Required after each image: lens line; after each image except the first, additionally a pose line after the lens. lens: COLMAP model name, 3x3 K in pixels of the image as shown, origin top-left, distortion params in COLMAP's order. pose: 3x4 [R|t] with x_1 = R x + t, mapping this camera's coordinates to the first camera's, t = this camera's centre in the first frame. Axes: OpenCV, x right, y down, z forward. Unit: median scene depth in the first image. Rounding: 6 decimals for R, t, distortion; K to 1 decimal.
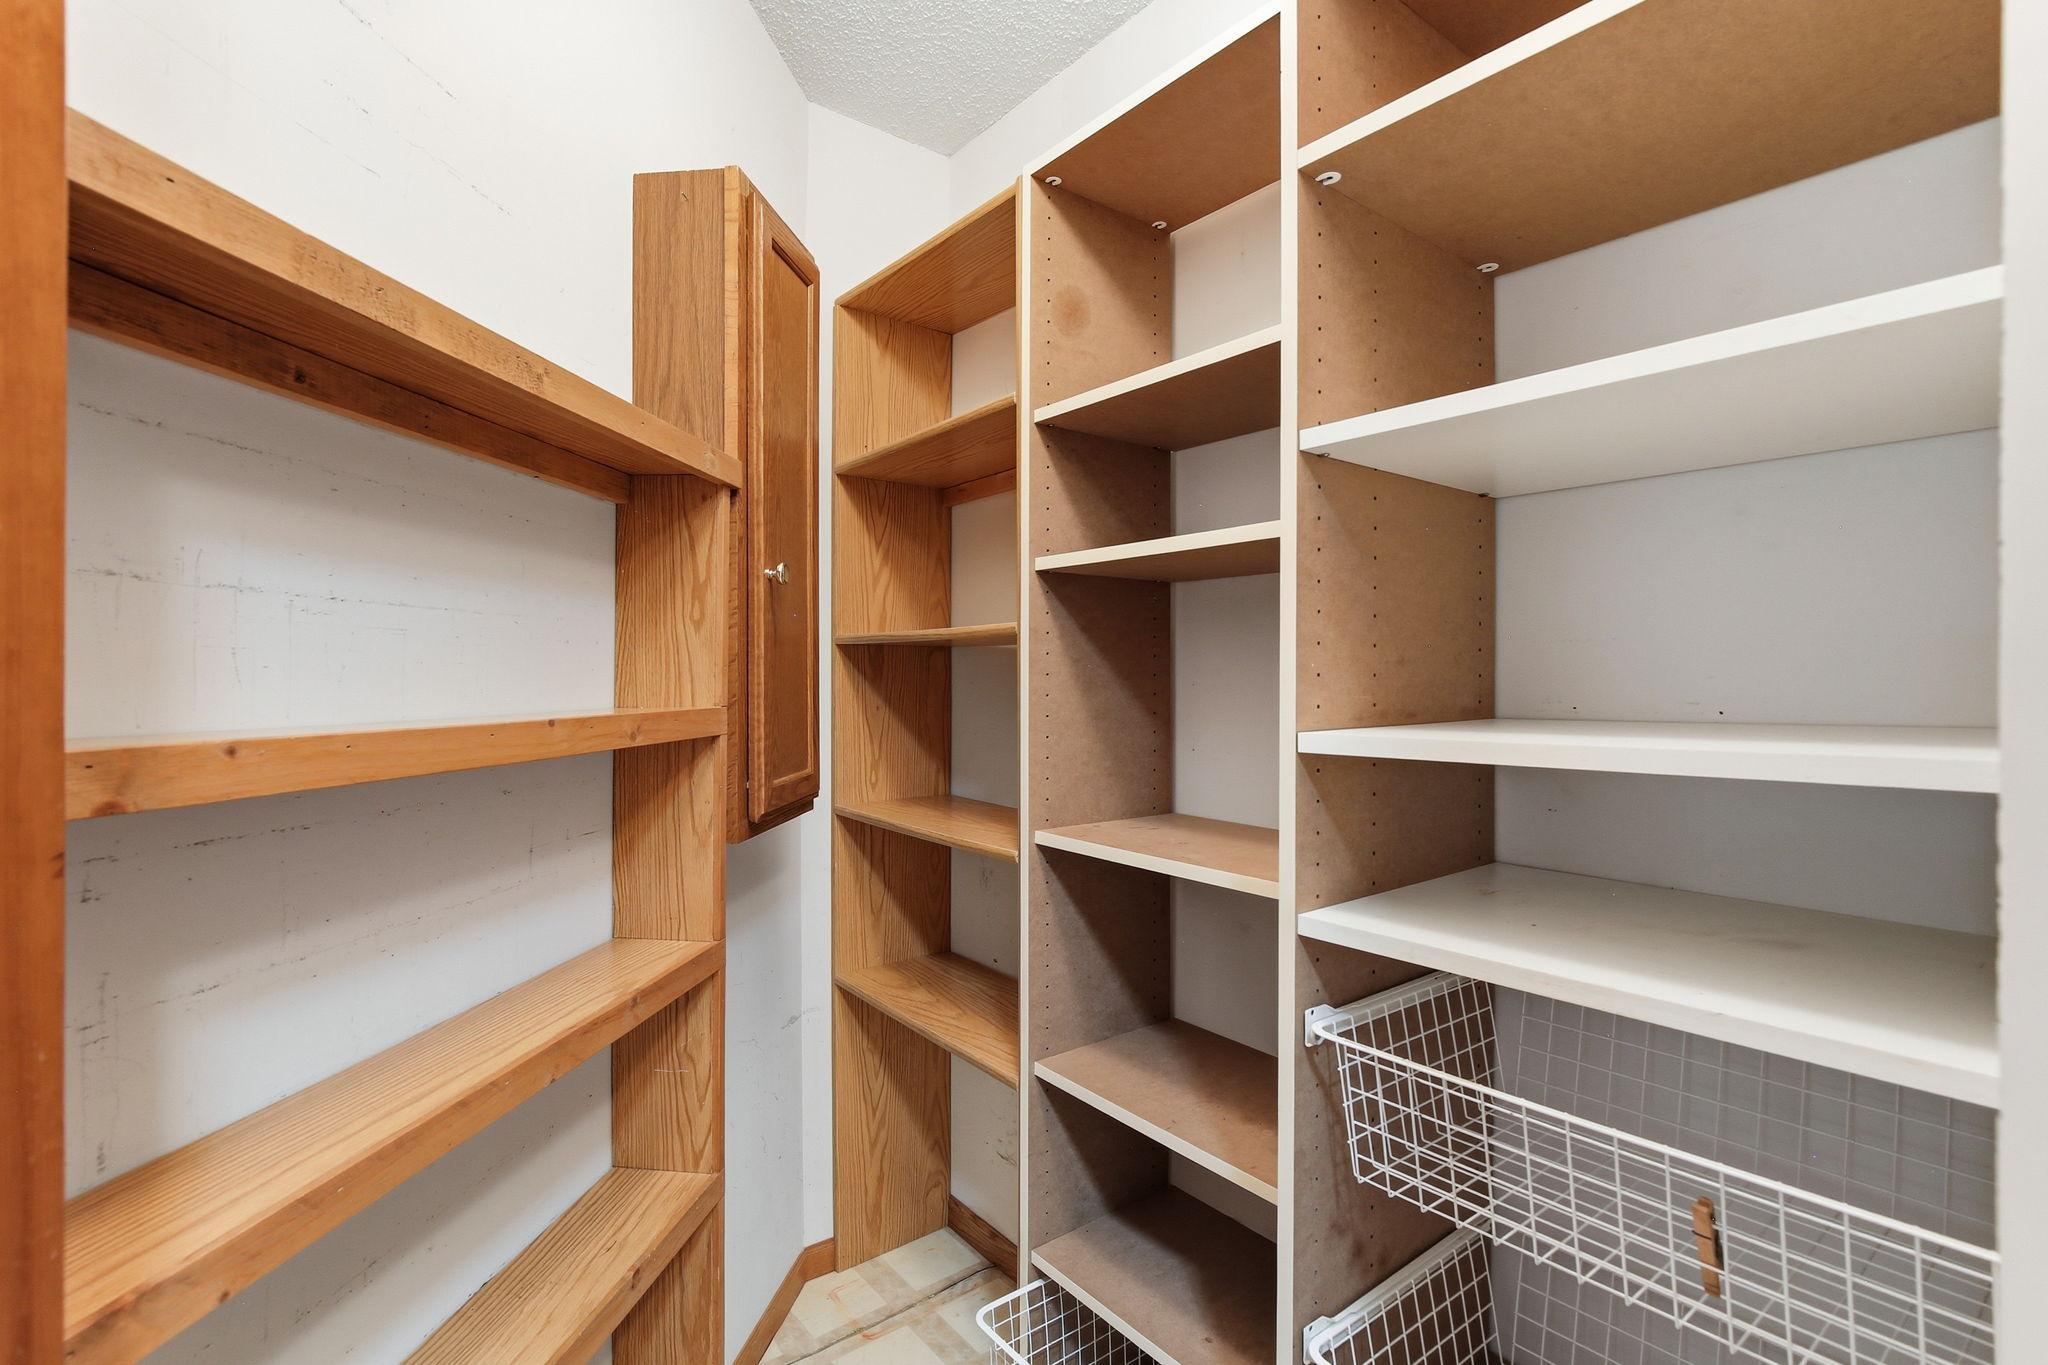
lens RADIAL K [[982.7, 0, 1015.4], [0, 982.7, 668.2], [0, 0, 1]] dist [-0.028870, 0.004936]
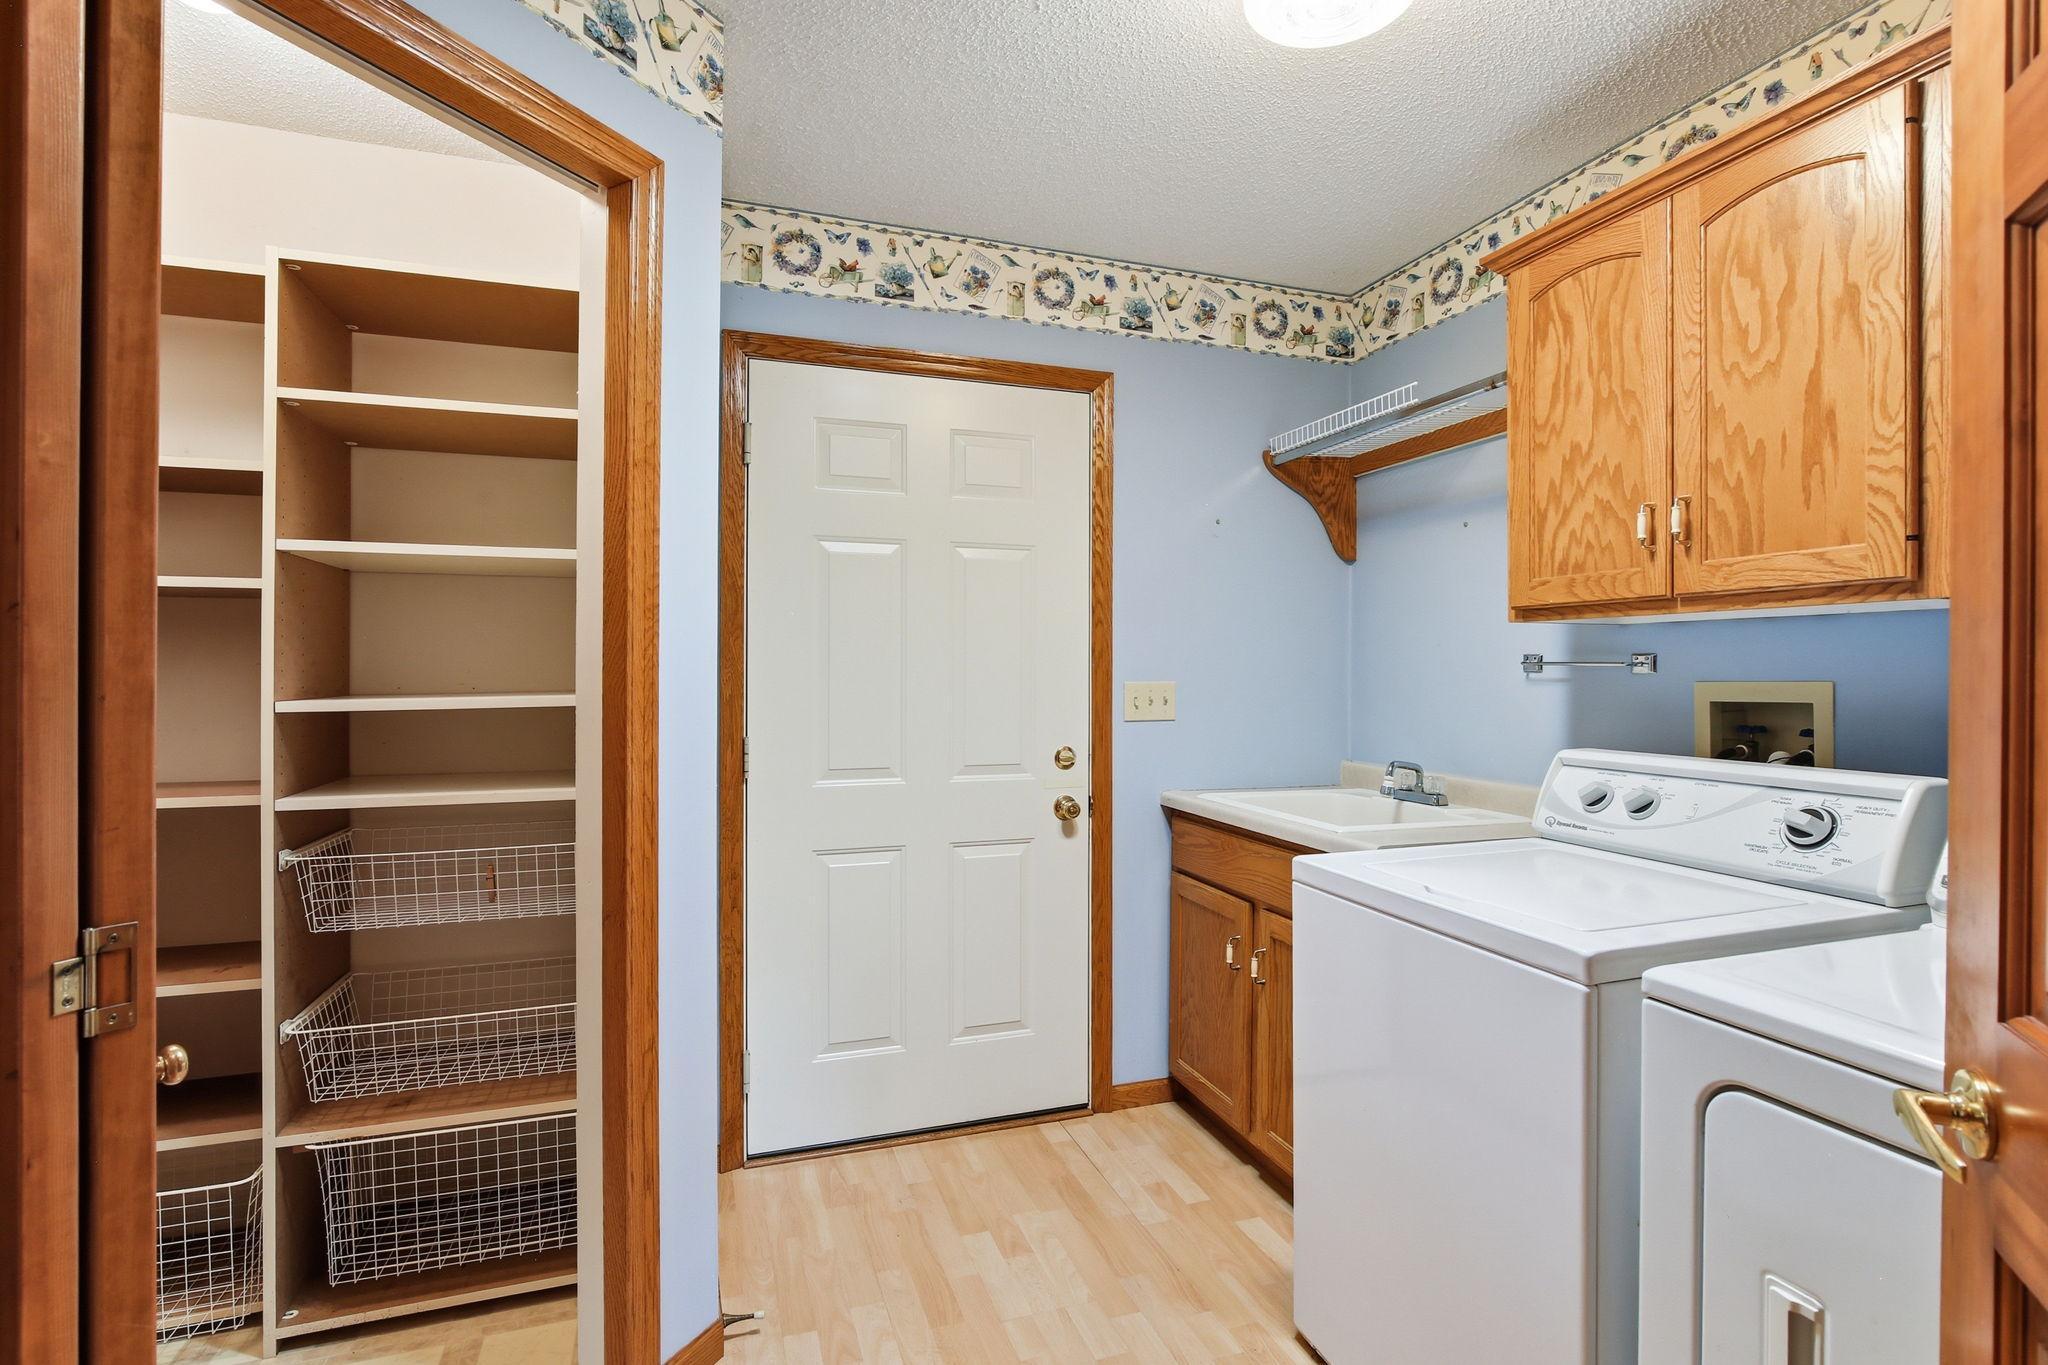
lens RADIAL K [[944.9, 0, 1056.9], [0, 944.9, 683.7], [0, 0, 1]] dist [-0.025203, 0.000103]
pose [[0.292402, -0.009729, 0.956246, -0.943606], [-0.005409, 0.999915, 0.011828, 0.003201], [-0.956280, -0.008631, 0.292325, -0.914467]]
